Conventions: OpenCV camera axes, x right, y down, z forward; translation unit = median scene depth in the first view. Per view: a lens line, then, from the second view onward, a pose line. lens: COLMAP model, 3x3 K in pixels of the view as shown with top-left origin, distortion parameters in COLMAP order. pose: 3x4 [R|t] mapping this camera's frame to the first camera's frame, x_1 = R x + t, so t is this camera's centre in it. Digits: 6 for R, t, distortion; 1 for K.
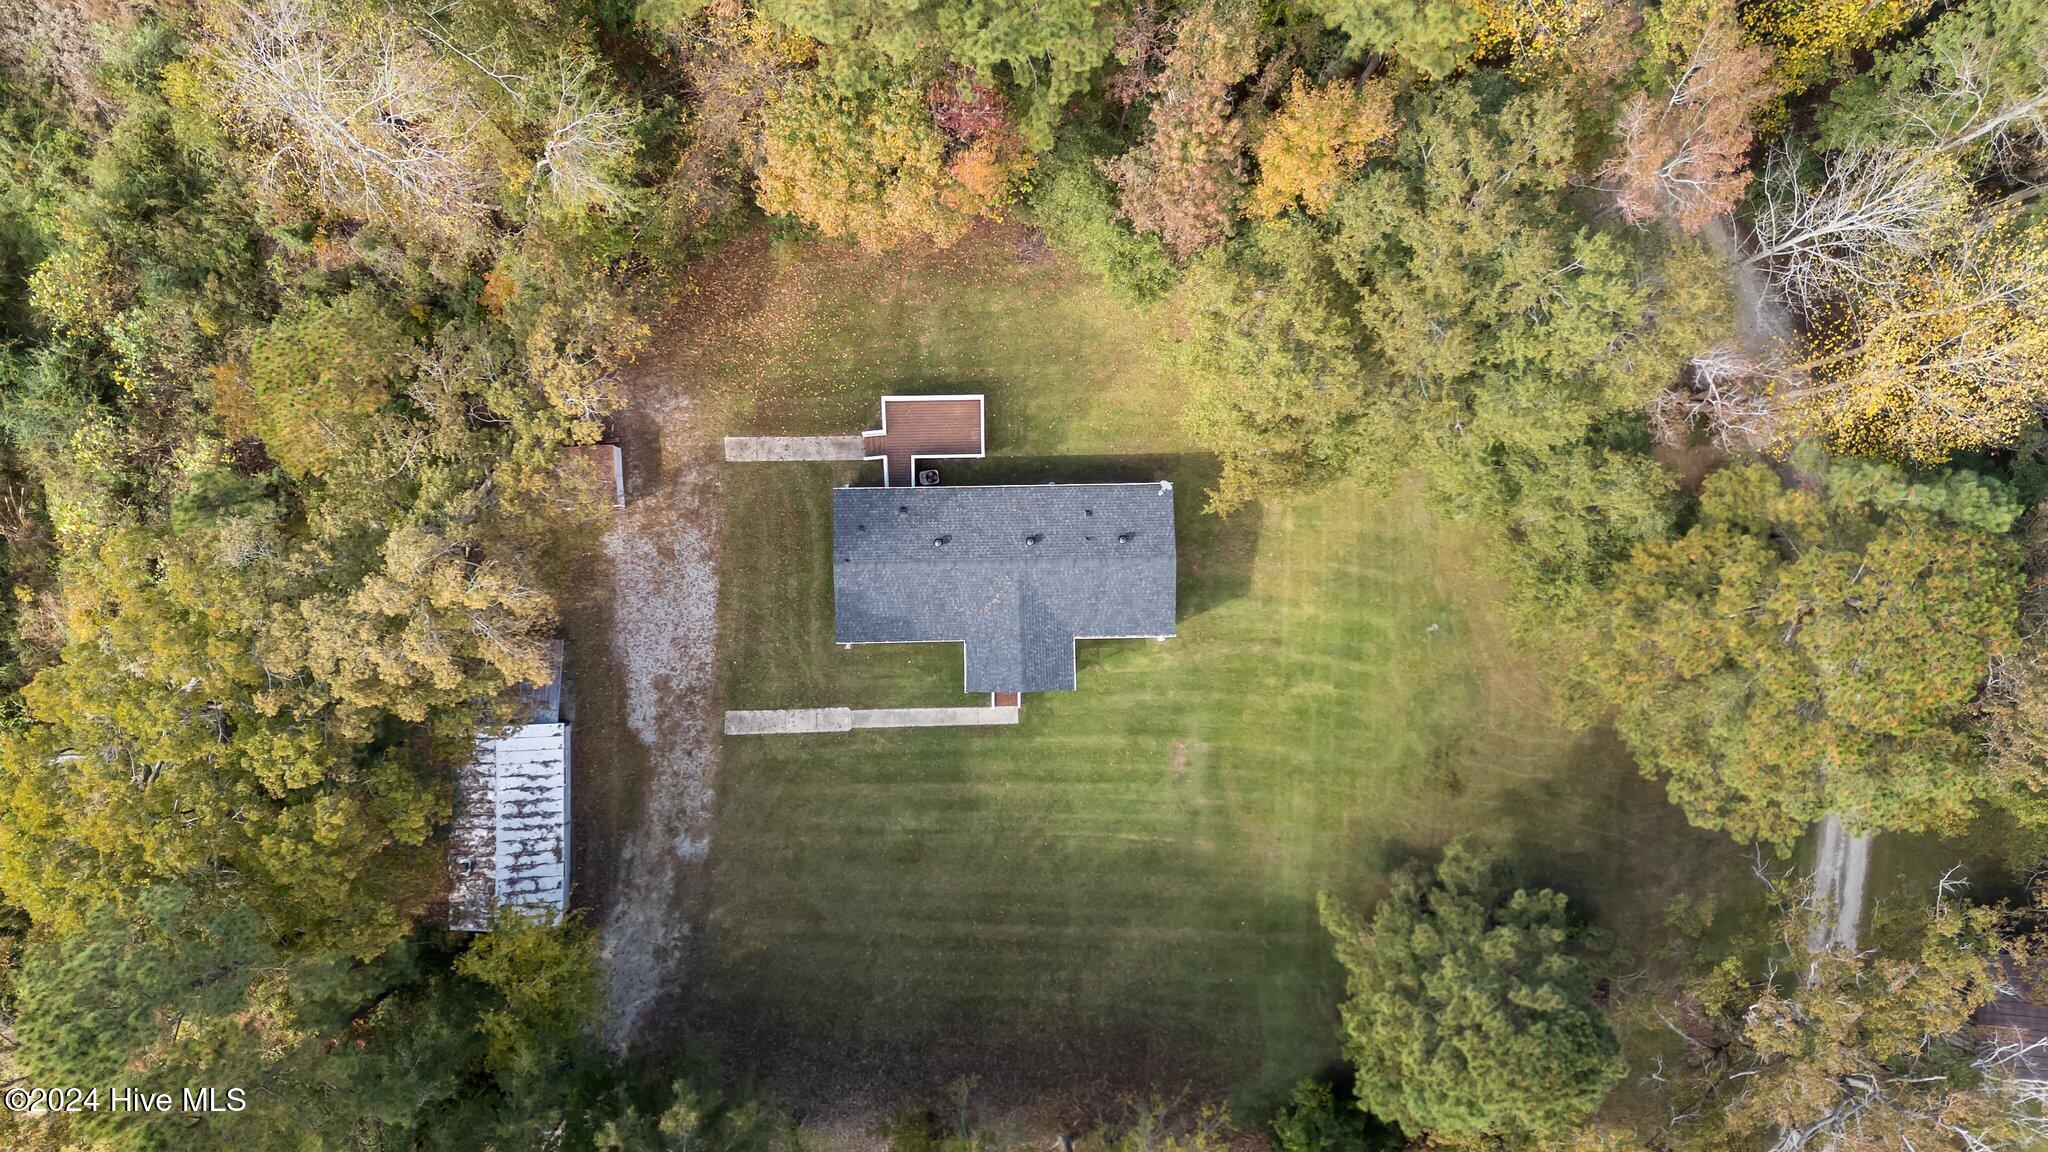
lens RADIAL K [[1496.0, 0, 1021.8], [0, 1496.0, 577.1], [0, 0, 1]] dist [0.036189, -0.019019]
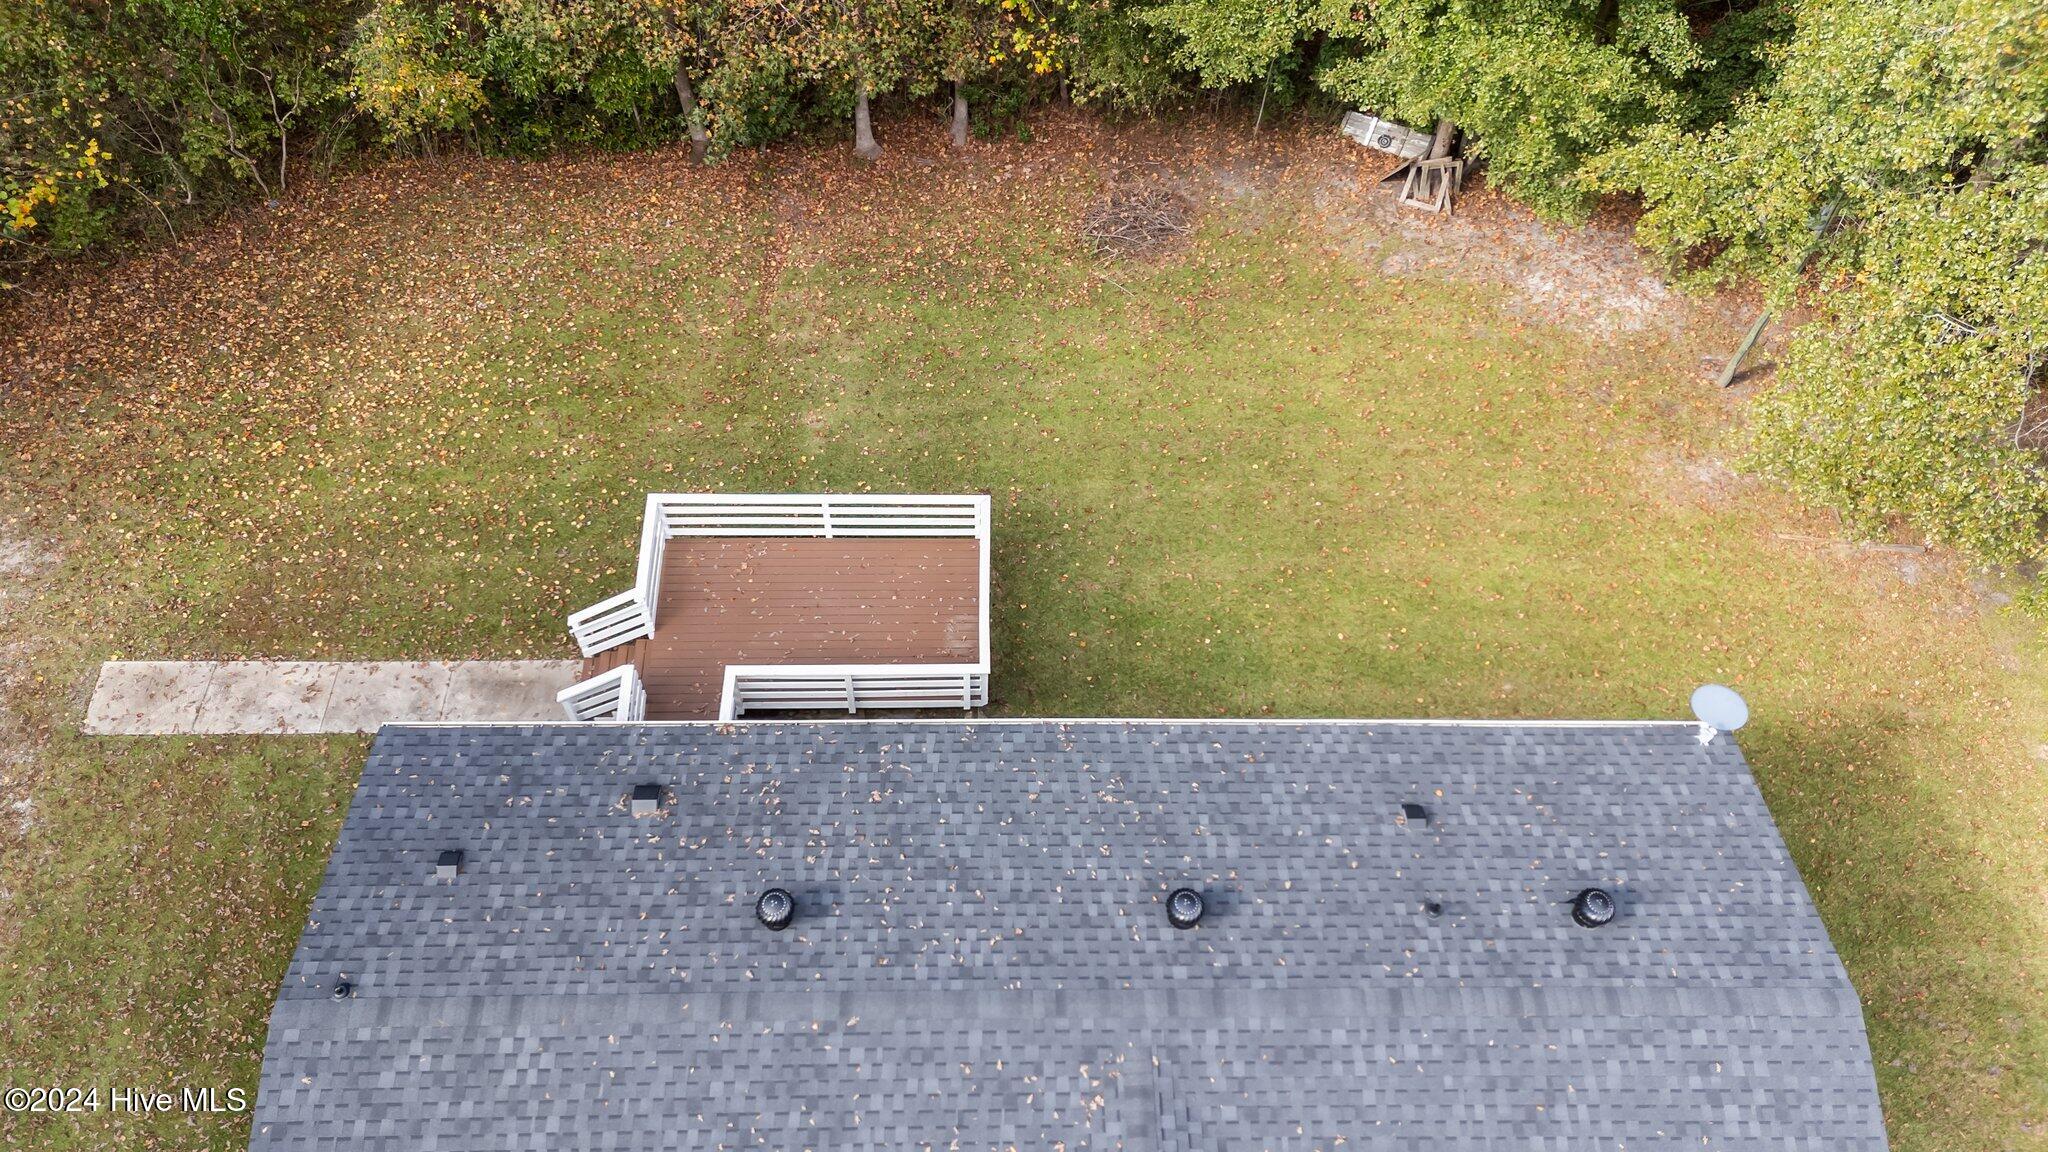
lens RADIAL K [[1496.0, 0, 1031.3], [0, 1496.0, 571.7], [0, 0, 1]] dist [0.036189, -0.019019]
pose [[0.999995, 0.003088, 0.000680, -0.017128], [-0.002183, 0.829822, -0.558024, 0.057681], [-0.002287, 0.558019, 0.829825, 0.749856]]
